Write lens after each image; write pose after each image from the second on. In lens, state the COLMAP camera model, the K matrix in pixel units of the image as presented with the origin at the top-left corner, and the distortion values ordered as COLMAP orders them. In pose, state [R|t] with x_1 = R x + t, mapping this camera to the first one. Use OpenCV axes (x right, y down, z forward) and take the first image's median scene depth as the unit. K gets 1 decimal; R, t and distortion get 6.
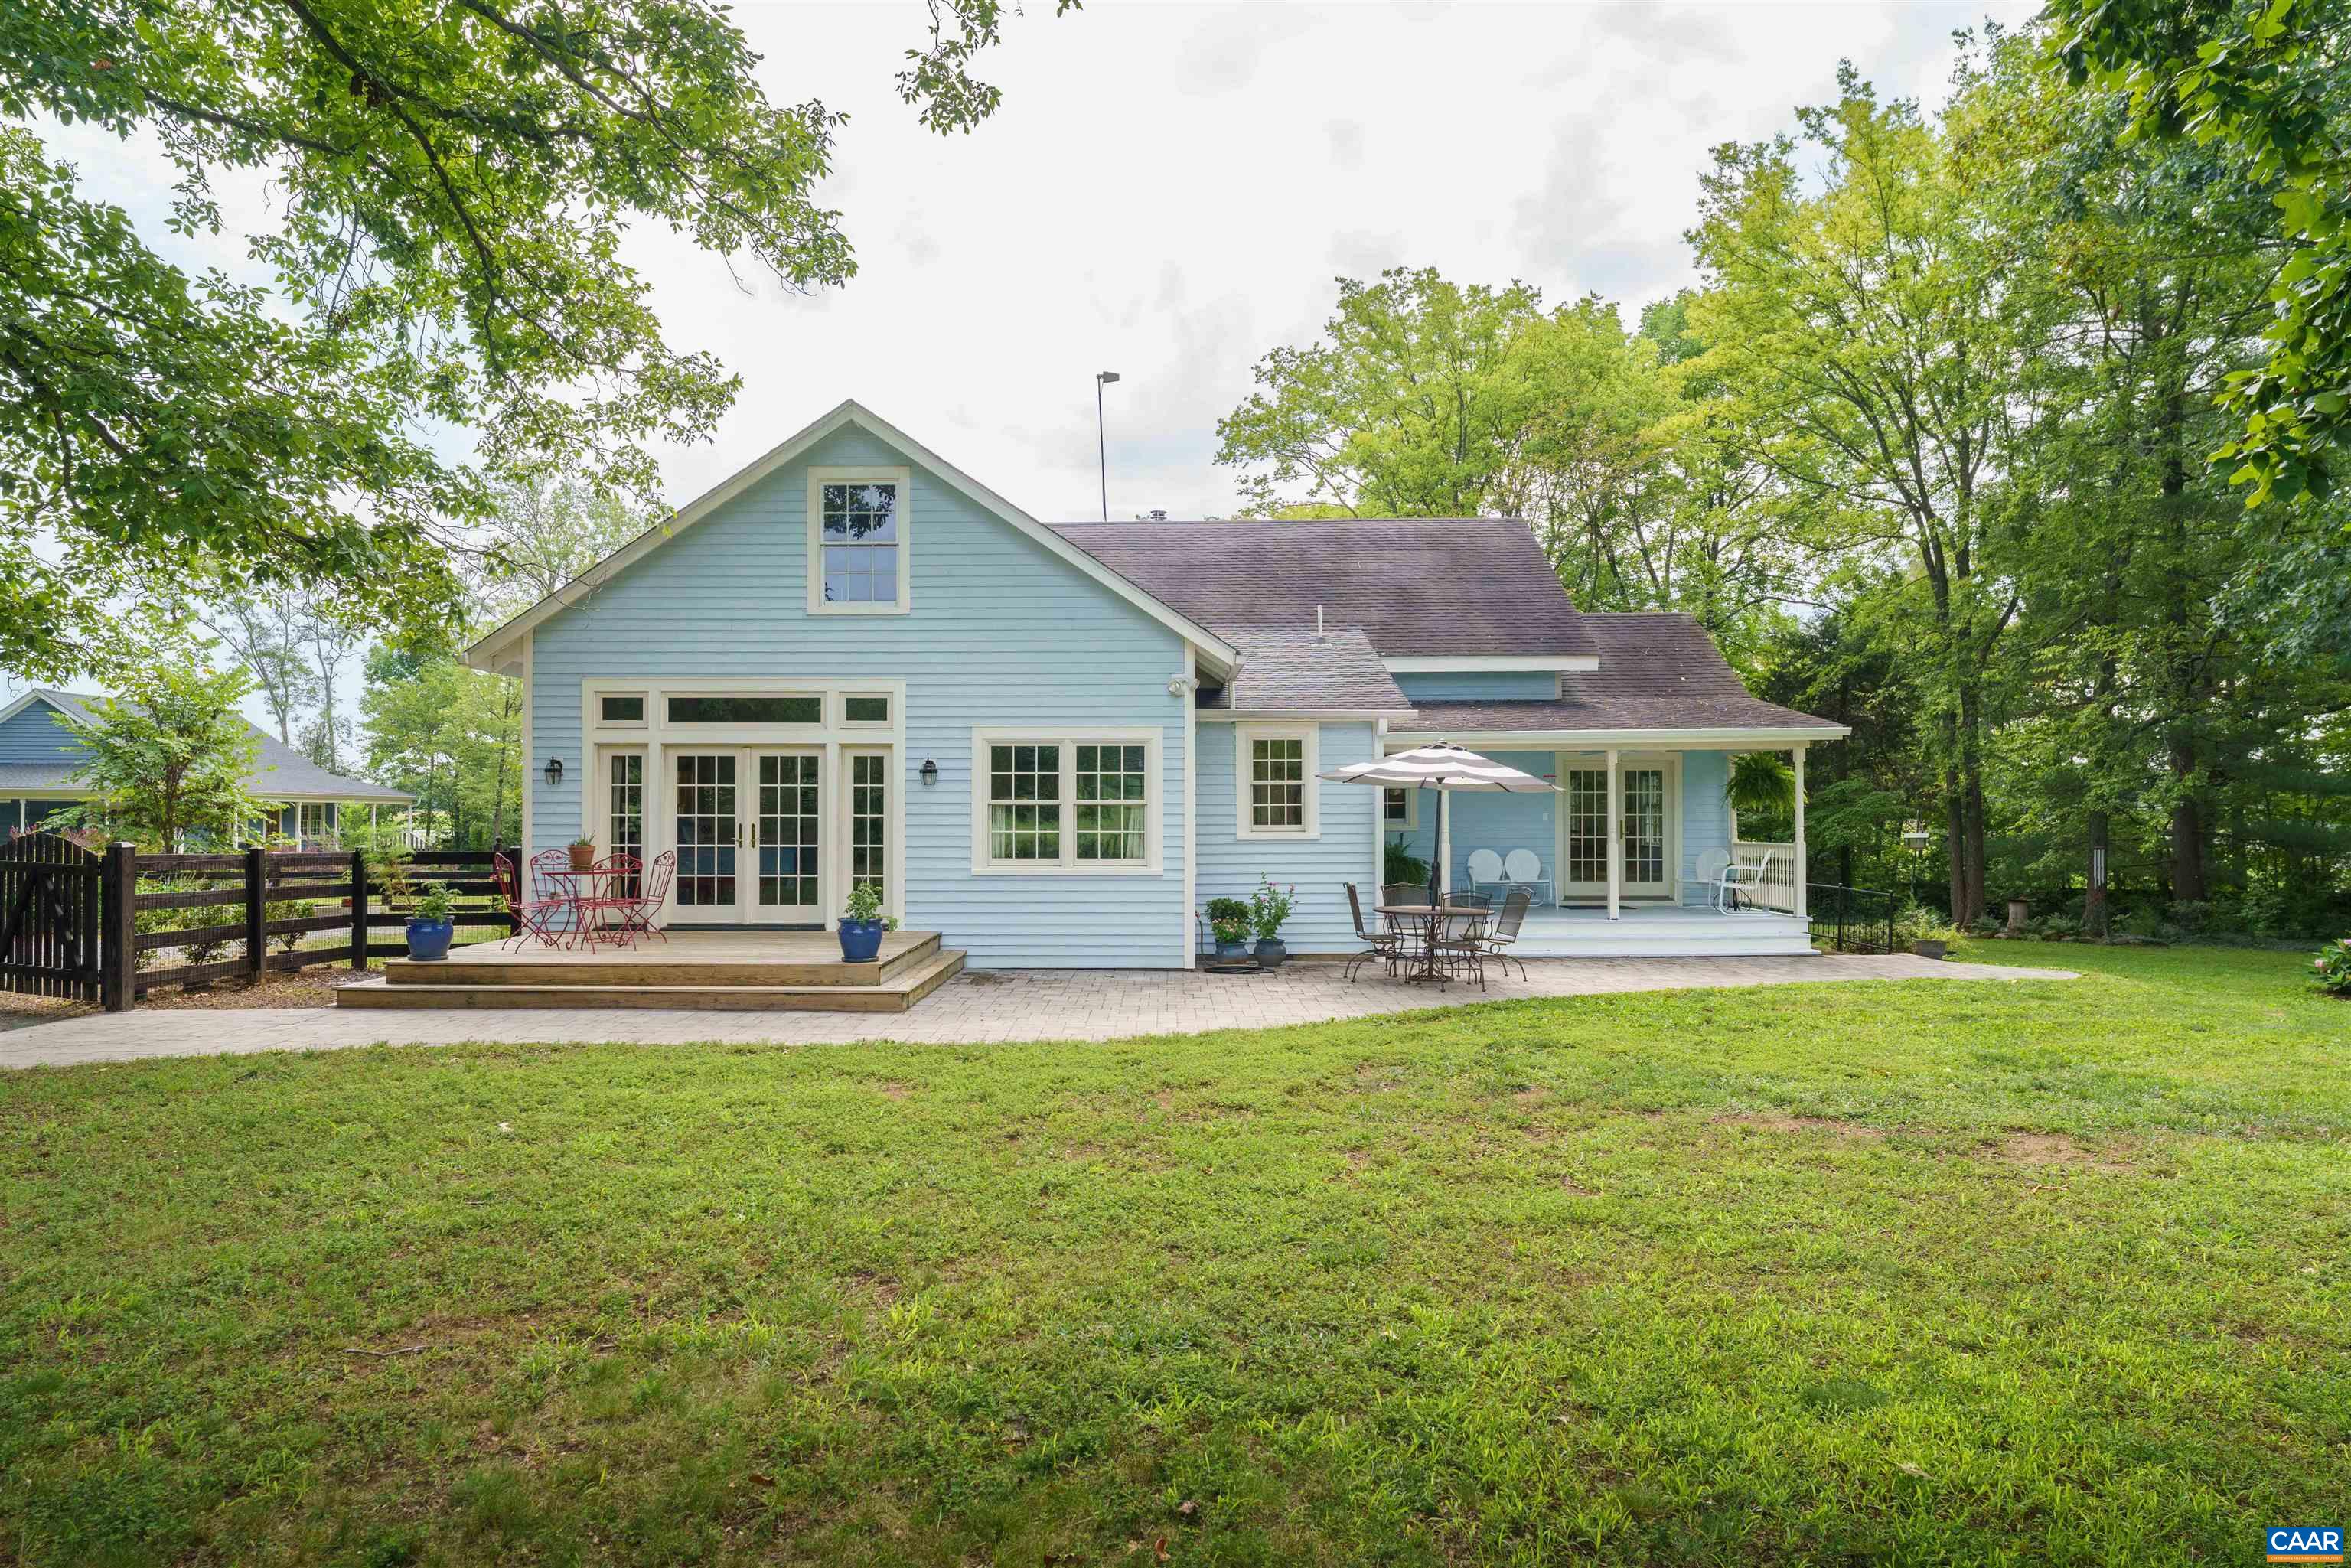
lens RADIAL K [[1381.2, 0, 1175.5], [0, 1381.2, 784.0], [0, 0, 1]] dist [-0.003418, -0.000501]
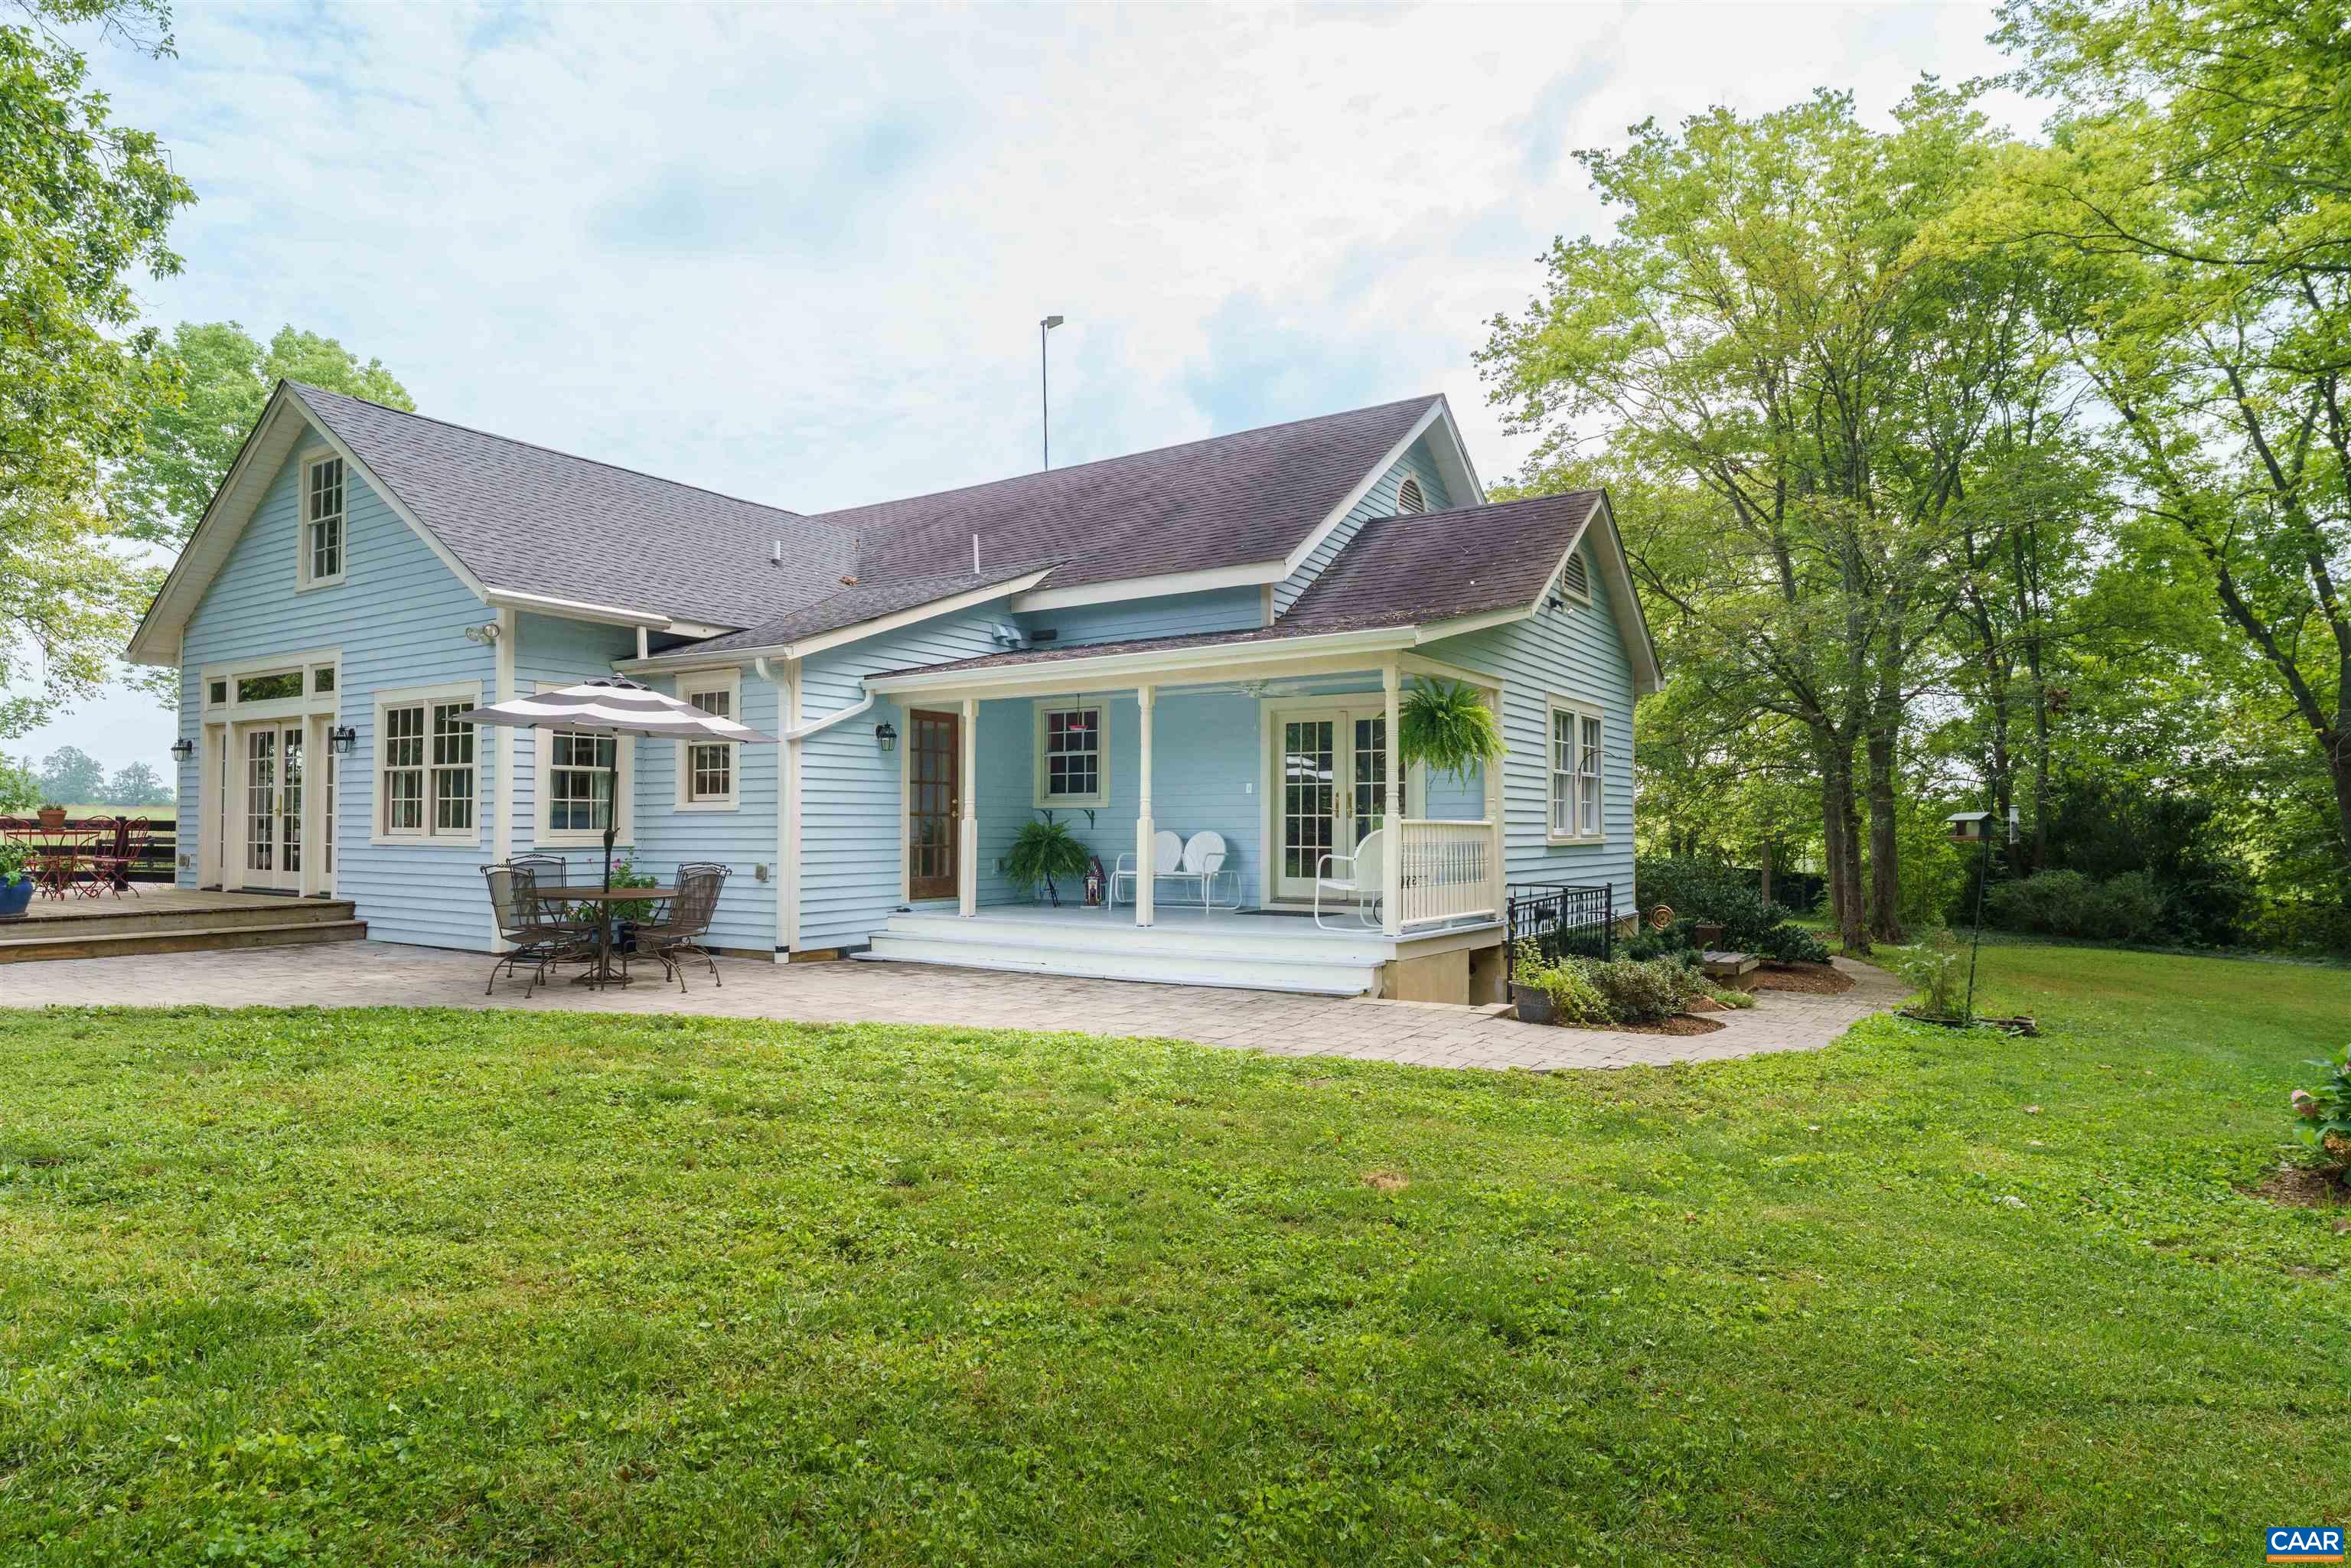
lens RADIAL K [[1308.4, 0, 1175.5], [0, 1308.4, 784.0], [0, 0, 1]] dist [-0.005021, -0.001316]
pose [[0.838137, -0.013258, -0.545298, 0.633164], [0.009615, 0.999908, -0.009533, 0.029030], [0.545375, 0.002747, 0.838188, 0.405152]]
